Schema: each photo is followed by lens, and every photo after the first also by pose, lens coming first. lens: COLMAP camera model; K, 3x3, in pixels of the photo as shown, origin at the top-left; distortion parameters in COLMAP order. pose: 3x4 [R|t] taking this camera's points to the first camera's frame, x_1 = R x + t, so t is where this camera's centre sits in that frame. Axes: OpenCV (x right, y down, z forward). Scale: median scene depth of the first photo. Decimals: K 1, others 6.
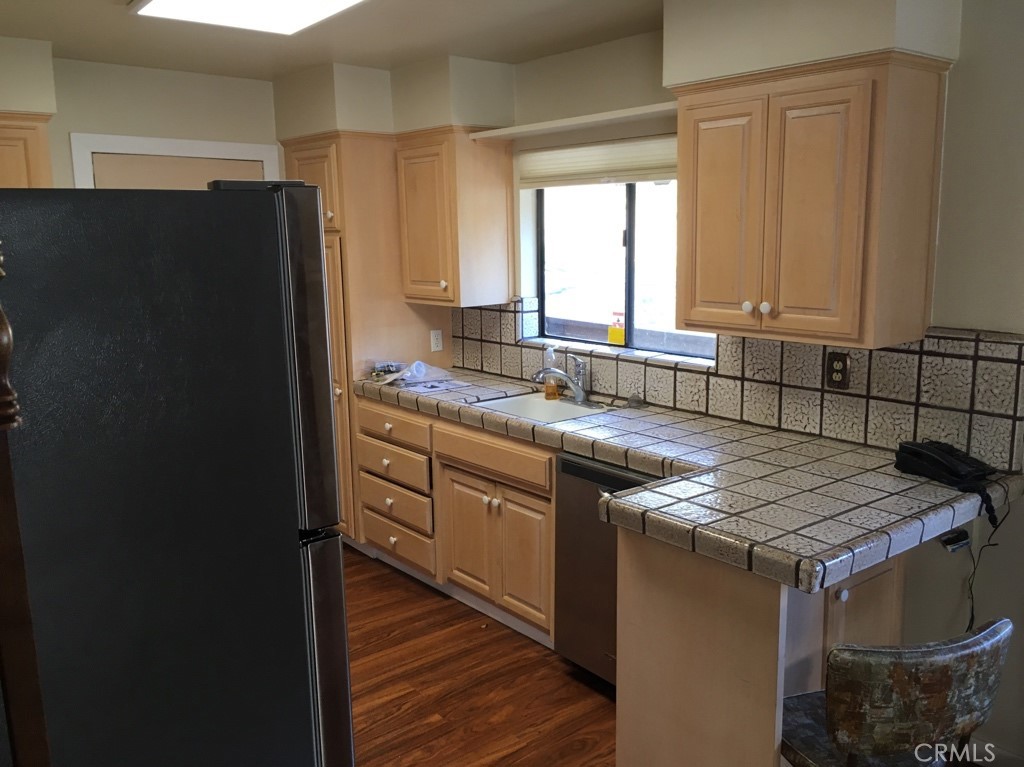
lens RADIAL K [[865.0, 0, 517.8], [0, 865.0, 384.5], [0, 0, 1]] dist [0.051808, -0.070502]
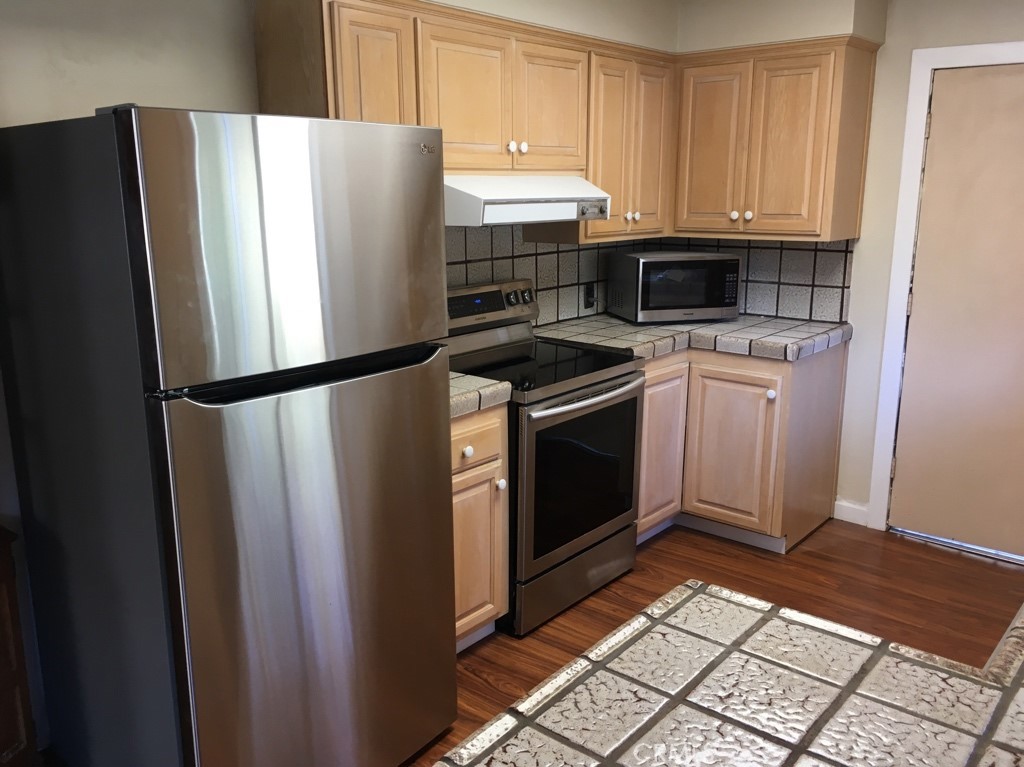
lens RADIAL K [[865.0, 0, 509.3], [0, 865.0, 387.2], [0, 0, 1]] dist [0.051808, -0.070502]
pose [[0.184175, 0.236072, -0.954122, 0.375546], [-0.167333, 0.964088, 0.206238, -0.064929], [0.968545, 0.121673, 0.217063, 0.438168]]
